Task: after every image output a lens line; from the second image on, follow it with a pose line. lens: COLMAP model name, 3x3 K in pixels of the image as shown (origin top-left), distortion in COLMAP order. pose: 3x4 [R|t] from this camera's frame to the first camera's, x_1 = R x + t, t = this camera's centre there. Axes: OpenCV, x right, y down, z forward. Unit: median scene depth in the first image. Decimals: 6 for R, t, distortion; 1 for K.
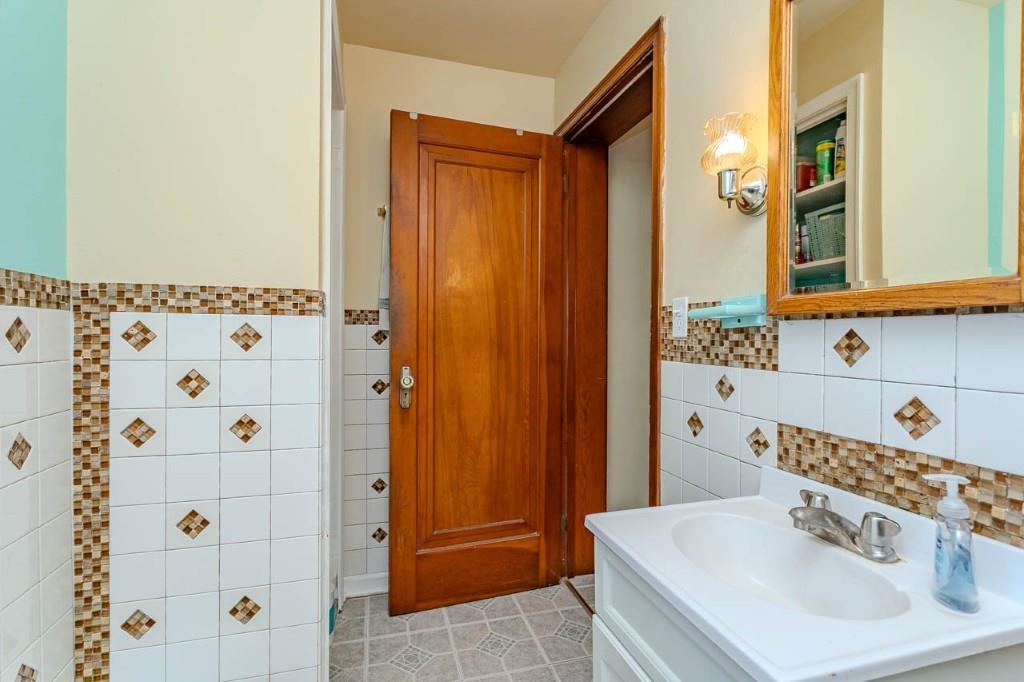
lens RADIAL K [[482.8, 0, 512.0], [0, 482.8, 340.3], [0, 0, 1]] dist [-0.002819, 0.002824]
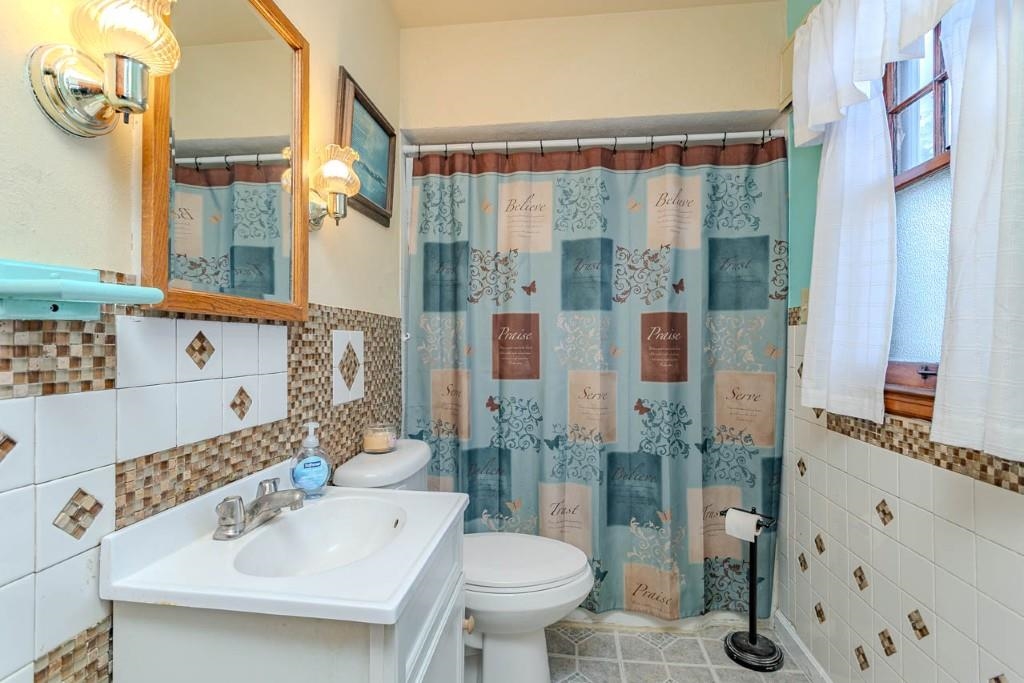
lens RADIAL K [[482.8, 0, 512.4], [0, 482.8, 341.0], [0, 0, 1]] dist [-0.002819, 0.002824]
pose [[-0.923621, -0.013307, 0.383076, -0.254802], [-0.012196, 0.999911, 0.005329, -0.015295], [-0.383113, 0.000250, -0.923702, 1.574108]]
